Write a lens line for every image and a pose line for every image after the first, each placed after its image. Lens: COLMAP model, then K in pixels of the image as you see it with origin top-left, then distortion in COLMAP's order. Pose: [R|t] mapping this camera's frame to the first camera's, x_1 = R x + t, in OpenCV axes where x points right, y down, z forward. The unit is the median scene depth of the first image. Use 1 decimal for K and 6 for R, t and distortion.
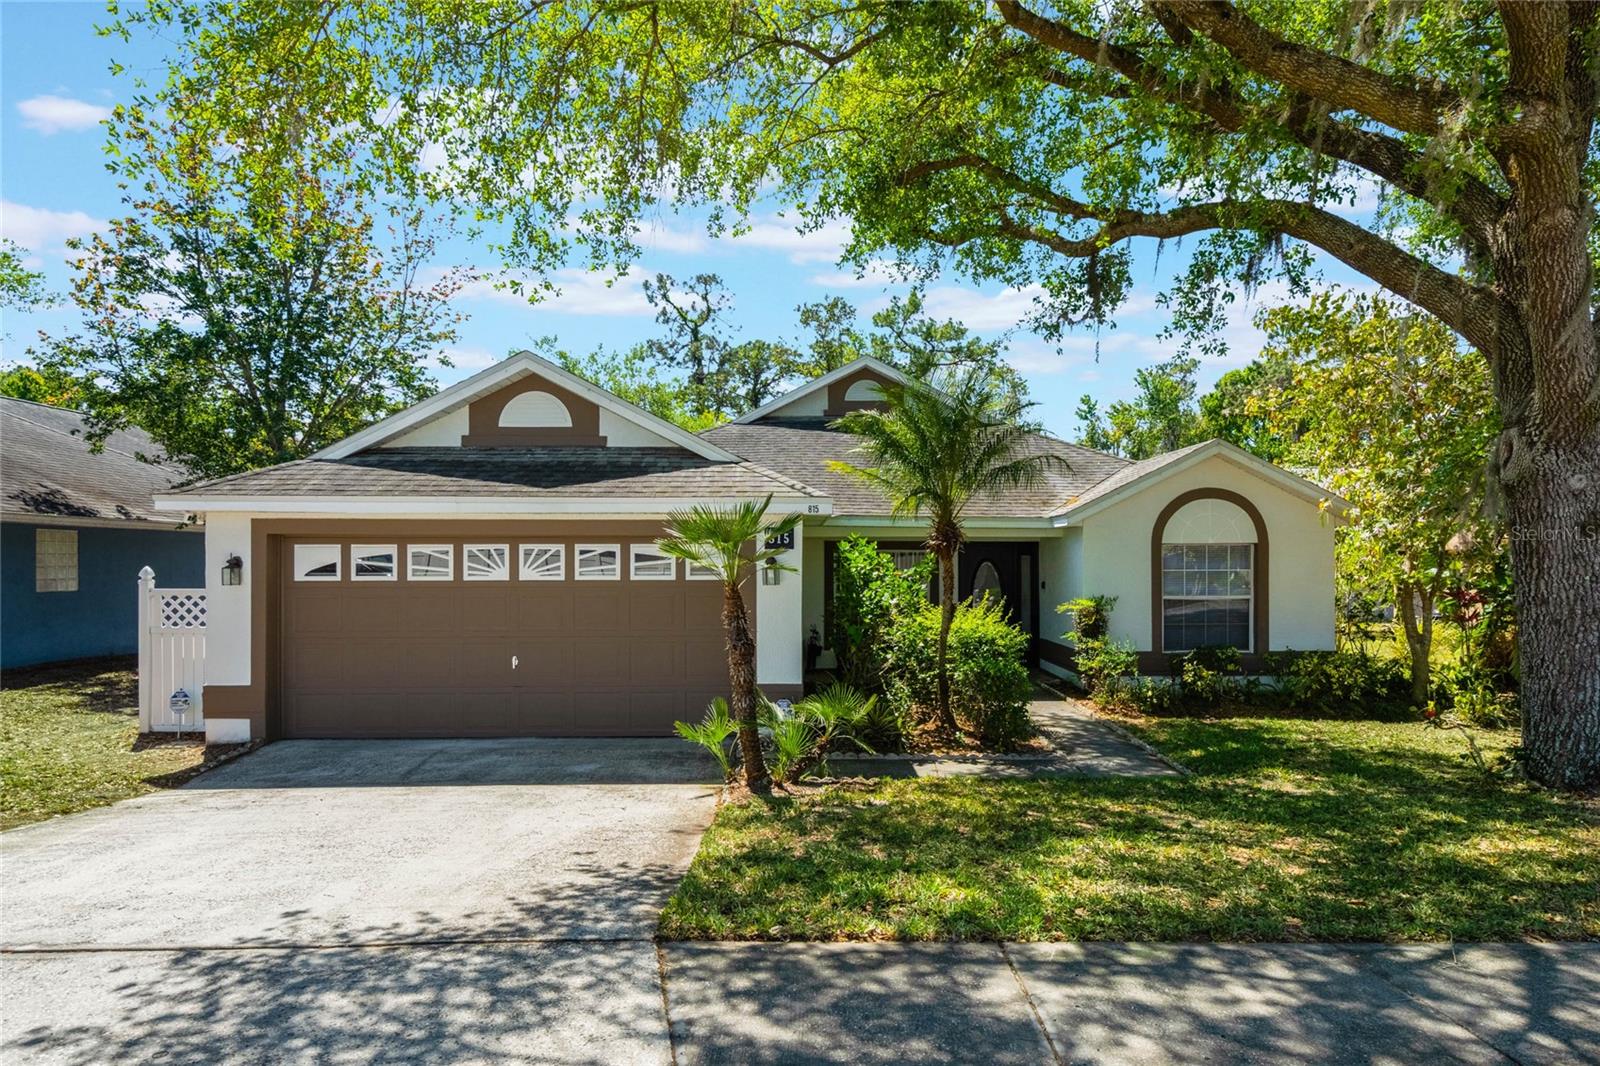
lens RADIAL K [[745.2, 0, 827.7], [0, 745.2, 556.6], [0, 0, 1]] dist [-0.001822, 0.001722]
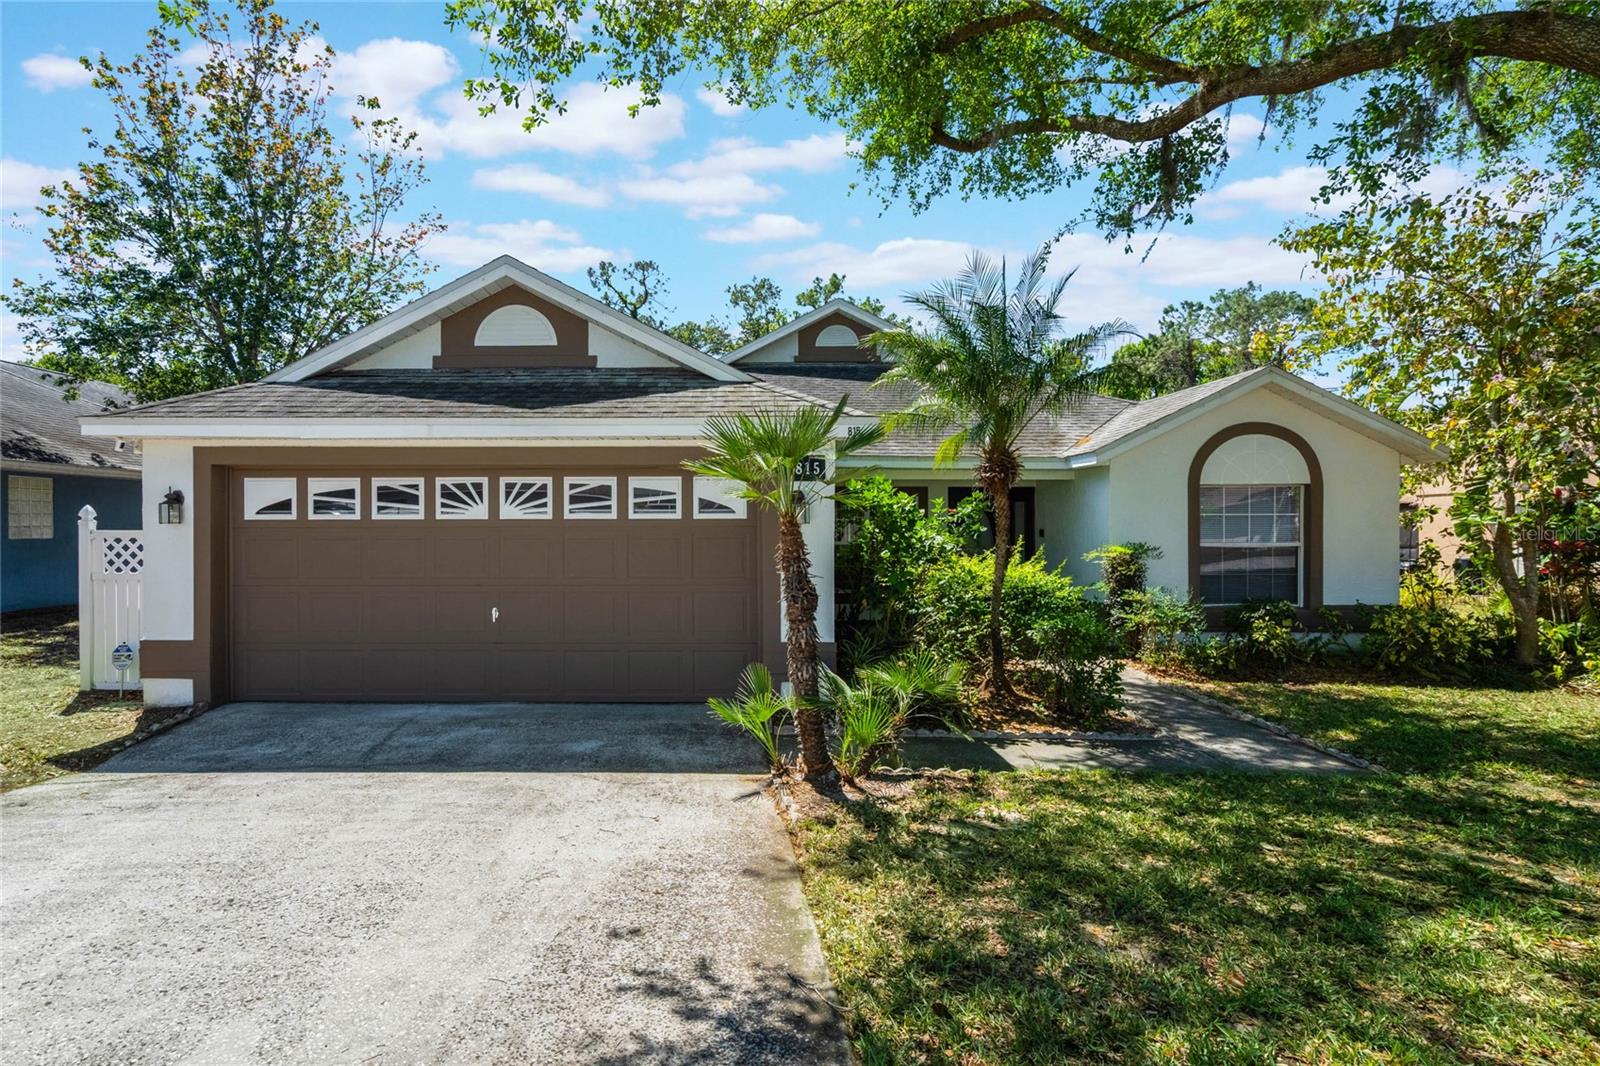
lens RADIAL K [[659.0, 0, 723.4], [0, 659.0, 522.3], [0, 0, 1]] dist [0.001101, 0.001734]
pose [[0.999364, 0.000620, -0.035653, -0.122259], [-0.000327, 0.999966, 0.008215, 0.027430], [0.035656, -0.008198, 0.999330, 0.236458]]
